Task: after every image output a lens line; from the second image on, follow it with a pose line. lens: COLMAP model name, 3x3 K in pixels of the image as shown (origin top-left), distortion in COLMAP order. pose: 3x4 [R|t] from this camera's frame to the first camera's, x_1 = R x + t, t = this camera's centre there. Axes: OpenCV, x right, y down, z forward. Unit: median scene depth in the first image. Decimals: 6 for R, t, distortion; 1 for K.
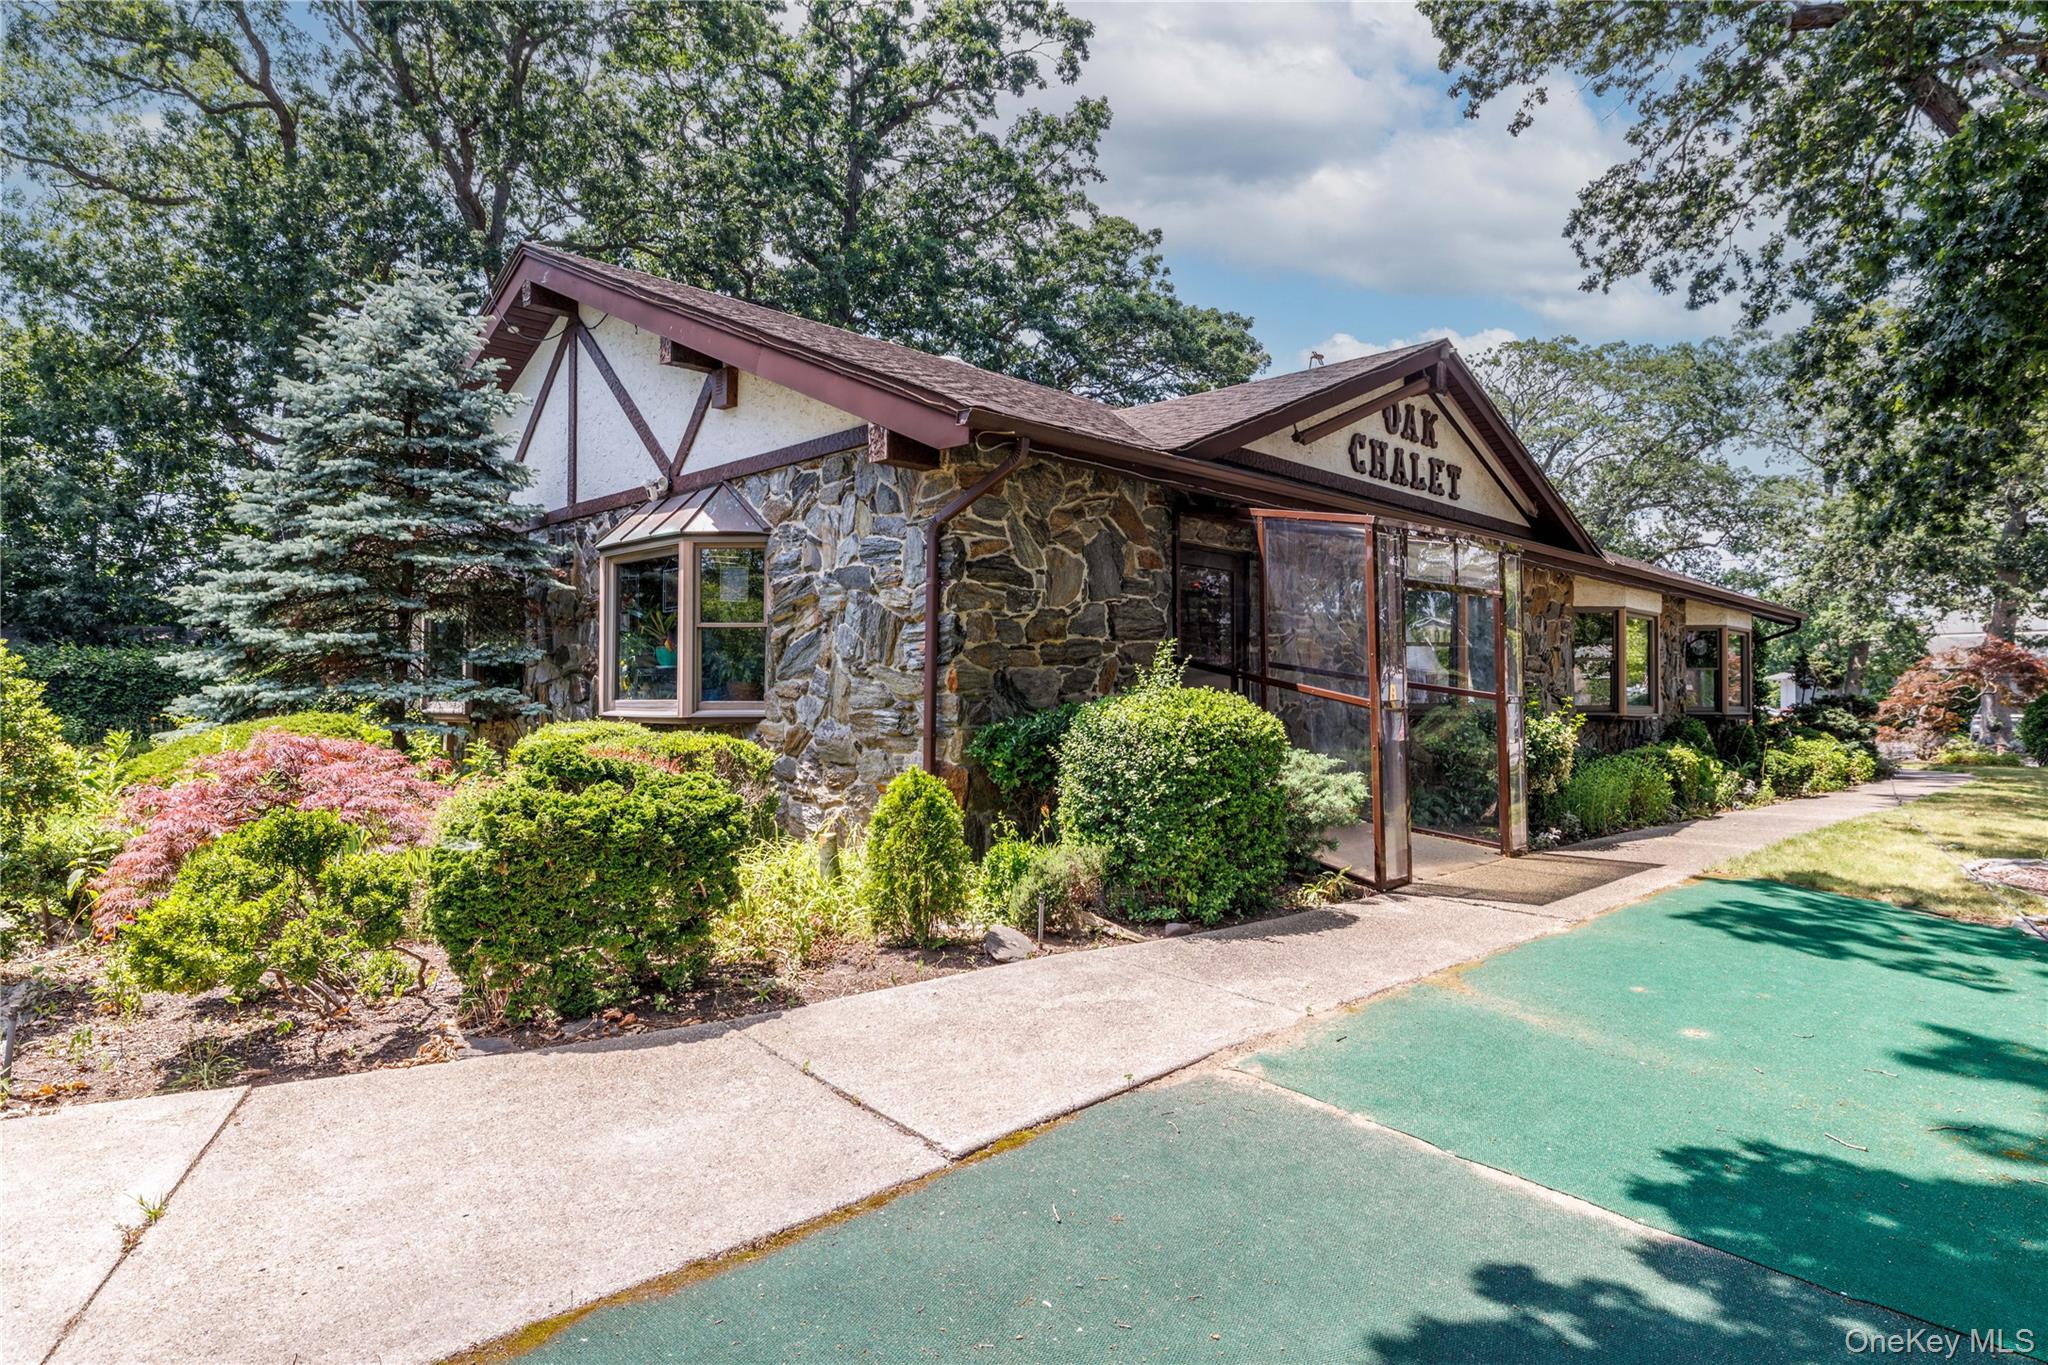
lens RADIAL K [[1149.5, 0, 1022.0], [0, 1149.5, 694.1], [0, 0, 1]] dist [-0.016769, -0.001084]
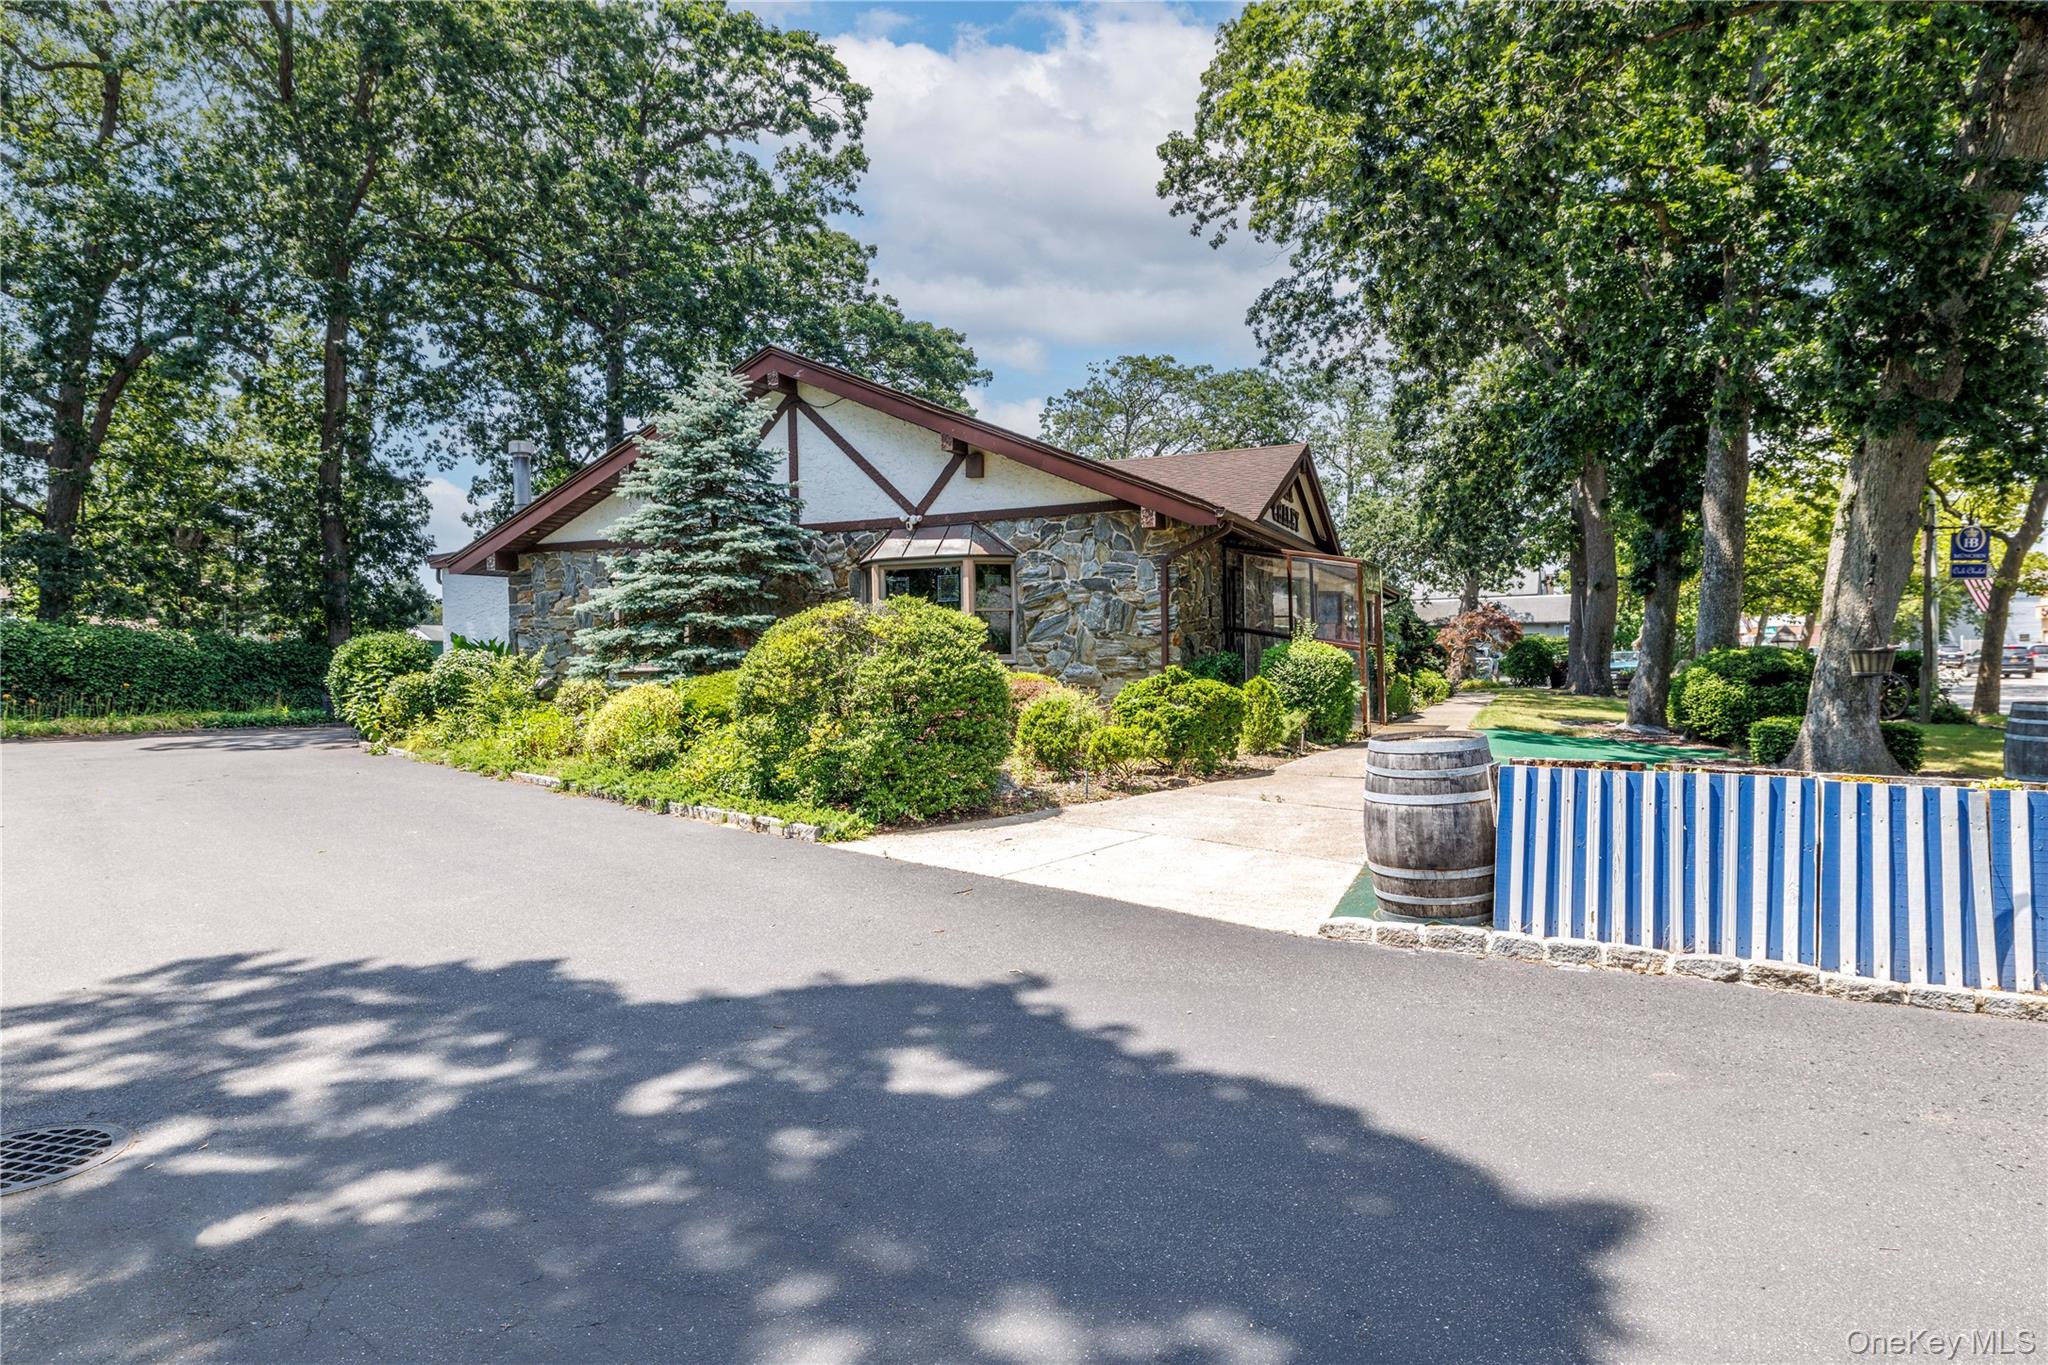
lens RADIAL K [[1149.5, 0, 1025.6], [0, 1149.5, 669.0], [0, 0, 1]] dist [-0.016769, -0.001084]
pose [[0.926570, -0.026180, 0.375209, -0.763300], [0.020936, 0.999618, 0.018047, -0.002482], [-0.375538, -0.008866, 0.926765, -0.521867]]
